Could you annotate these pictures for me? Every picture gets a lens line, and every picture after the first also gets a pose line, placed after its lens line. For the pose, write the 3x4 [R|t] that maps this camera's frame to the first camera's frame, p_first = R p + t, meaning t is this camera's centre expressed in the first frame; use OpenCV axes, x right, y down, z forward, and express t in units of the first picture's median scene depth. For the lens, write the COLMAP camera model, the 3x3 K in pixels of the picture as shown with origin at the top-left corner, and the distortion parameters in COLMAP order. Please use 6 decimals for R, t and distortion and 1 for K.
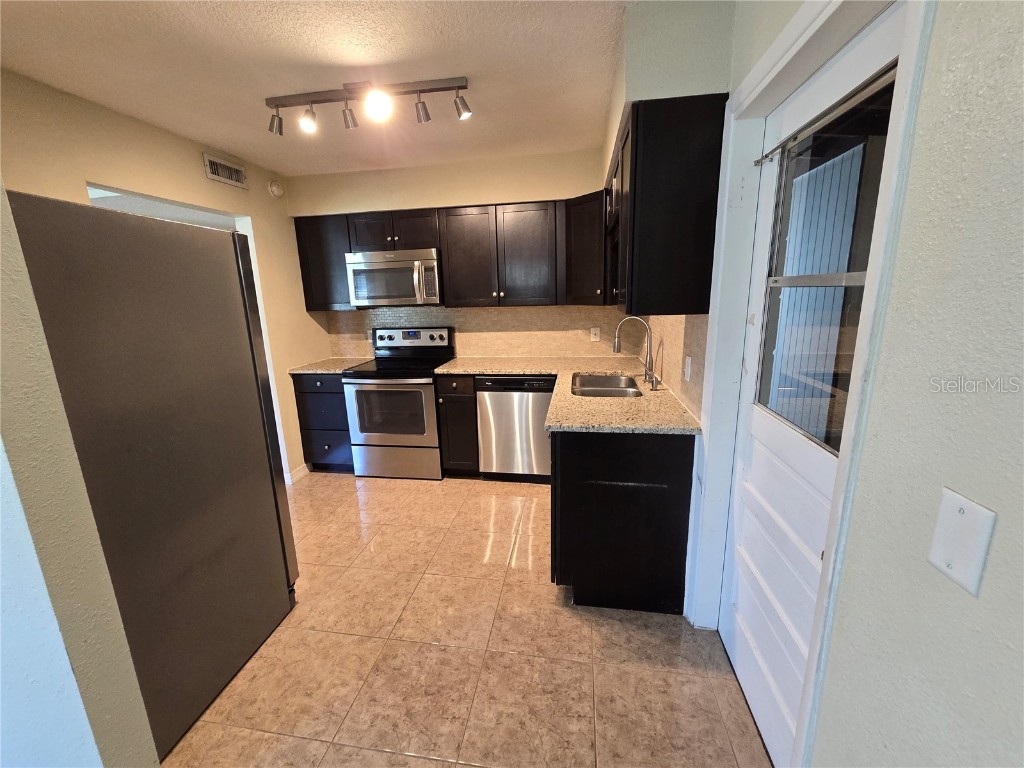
lens RADIAL K [[421.2, 0, 510.8], [0, 421.2, 386.5], [0, 0, 1]] dist [-0.000176, 0.000111]
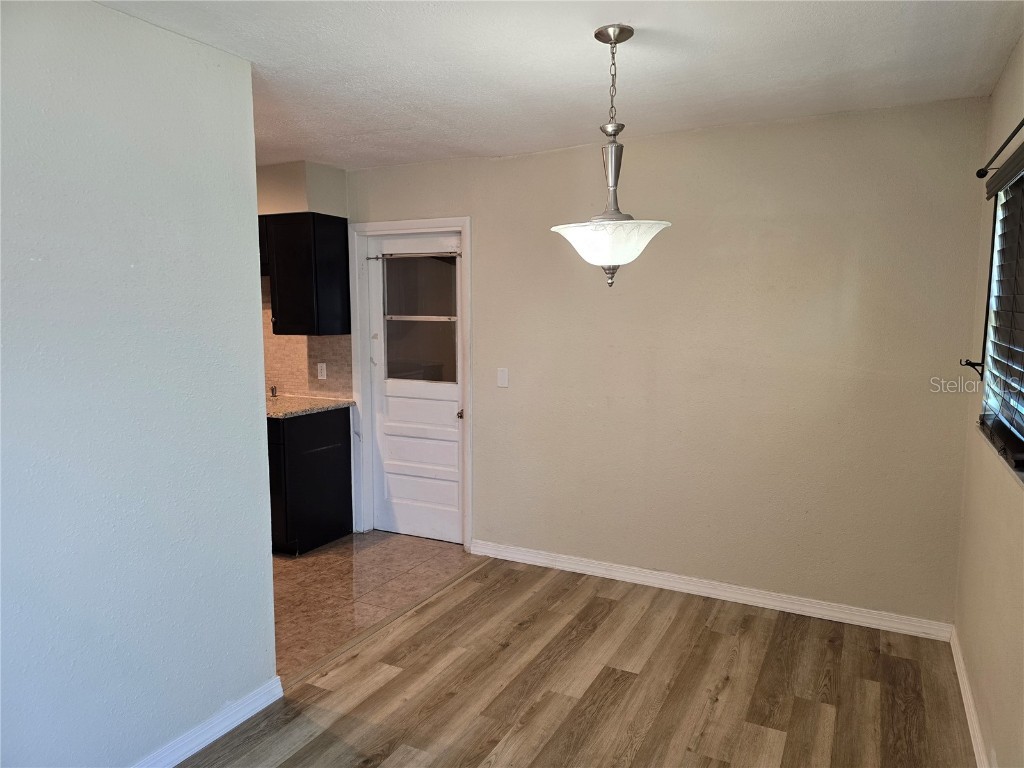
lens RADIAL K [[674.3, 0, 512.0], [0, 674.3, 384.0], [0, 0, 1]] dist [0.048572, -0.000390]
pose [[0.323986, -0.076055, 0.943000, -1.507433], [0.198499, 0.980041, 0.010844, 0.104578], [-0.925003, 0.183671, 0.332617, -0.383750]]
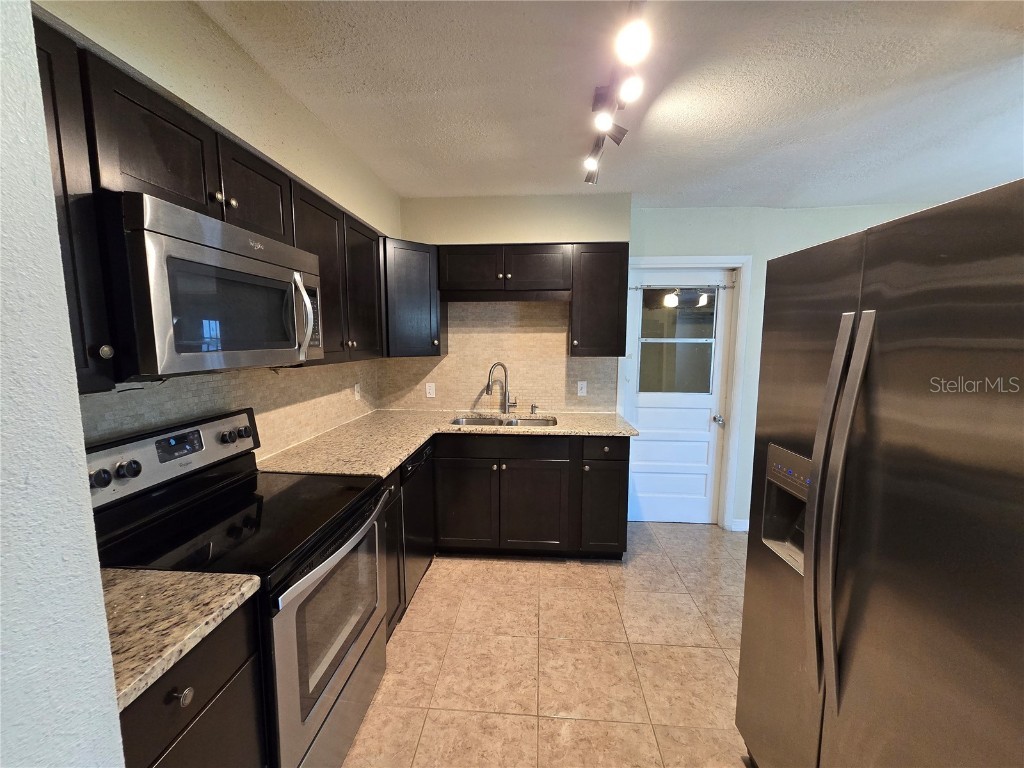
lens RADIAL K [[421.2, 0, 510.8], [0, 421.2, 386.5], [0, 0, 1]] dist [-0.000176, 0.000111]
pose [[-0.086933, -0.087187, 0.992392, -1.114165], [0.219600, 0.969982, 0.104455, -0.259951], [-0.971709, 0.227010, -0.065177, 1.269412]]
